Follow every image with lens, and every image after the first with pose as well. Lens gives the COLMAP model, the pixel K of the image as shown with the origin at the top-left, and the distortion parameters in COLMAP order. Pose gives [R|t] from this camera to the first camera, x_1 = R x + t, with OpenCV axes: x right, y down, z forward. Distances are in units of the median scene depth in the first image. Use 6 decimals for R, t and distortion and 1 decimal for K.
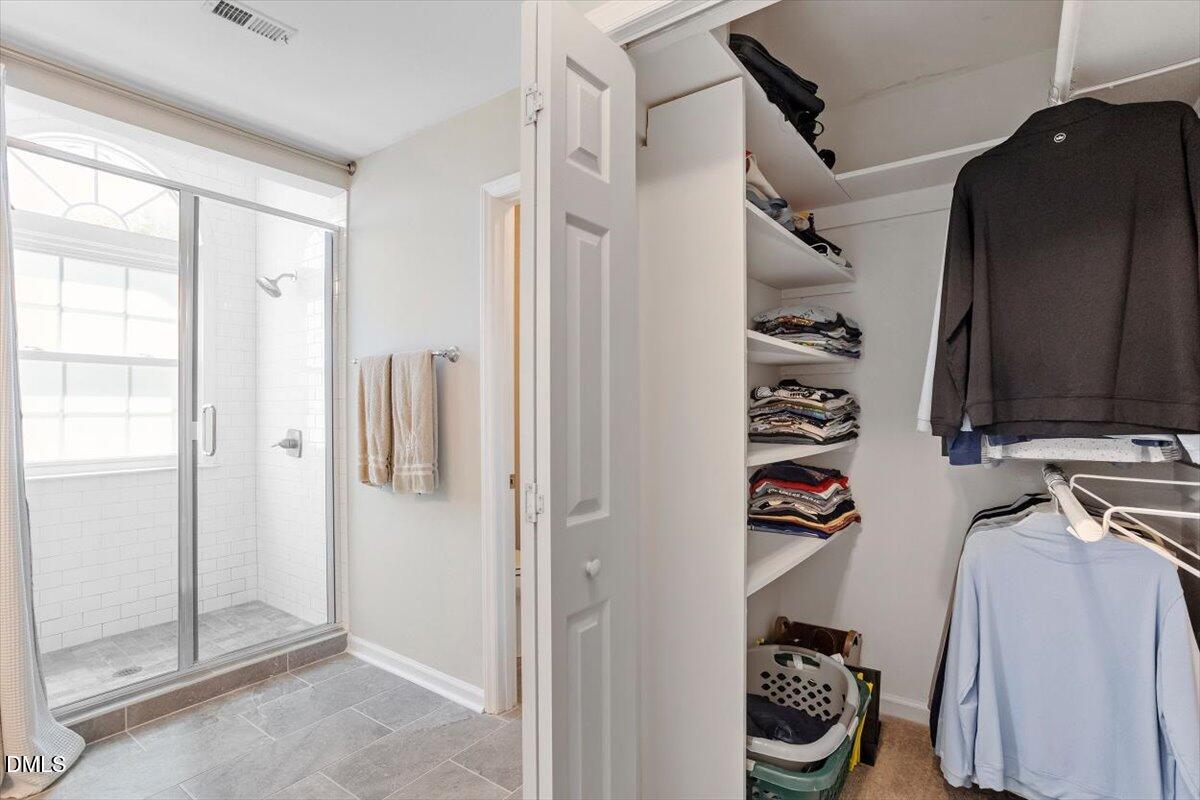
lens RADIAL K [[588.6, 0, 596.4], [0, 588.6, 405.9], [0, 0, 1]] dist [0.000852, 0.000207]
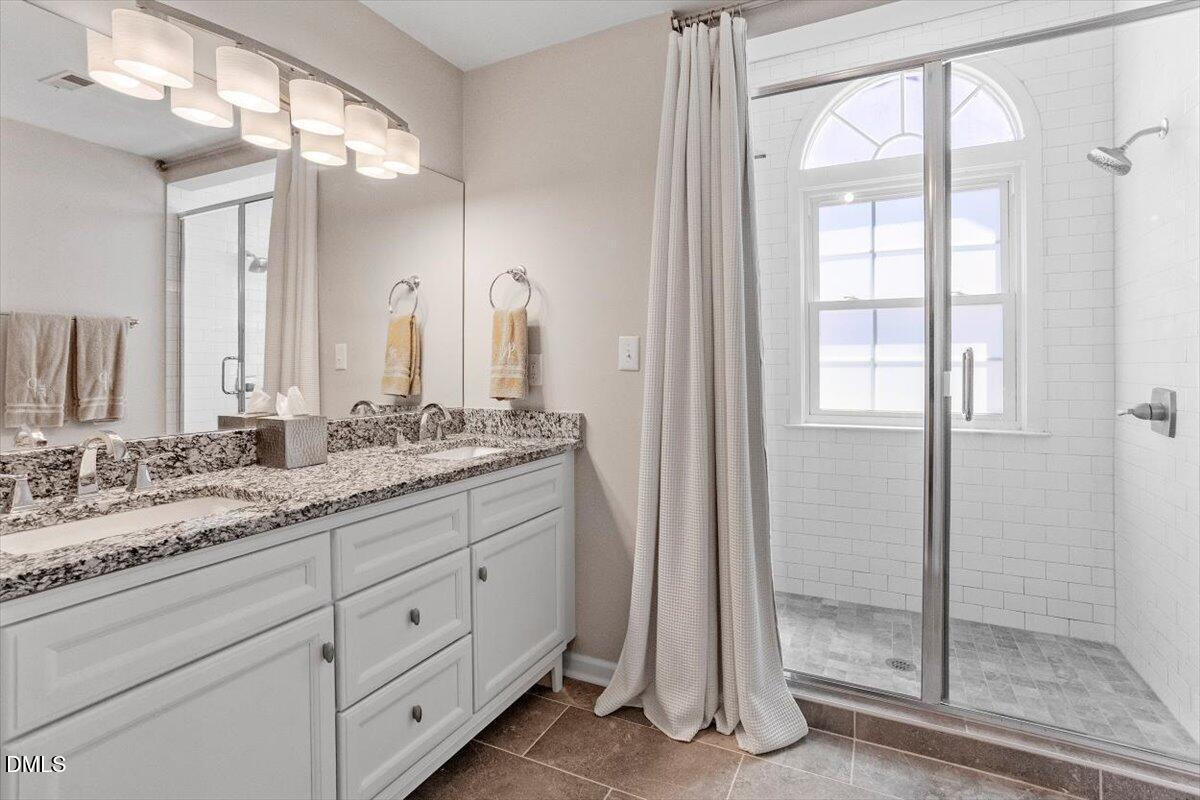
lens RADIAL K [[588.8, 0, 596.3], [0, 588.8, 363.9], [0, 0, 1]] dist [-0.046370, 0.026358]
pose [[0.150488, 0.000647, -0.988612, -0.032109], [0.015033, 0.999883, 0.002942, 0.005832], [0.988498, -0.015305, 0.150461, 0.437580]]
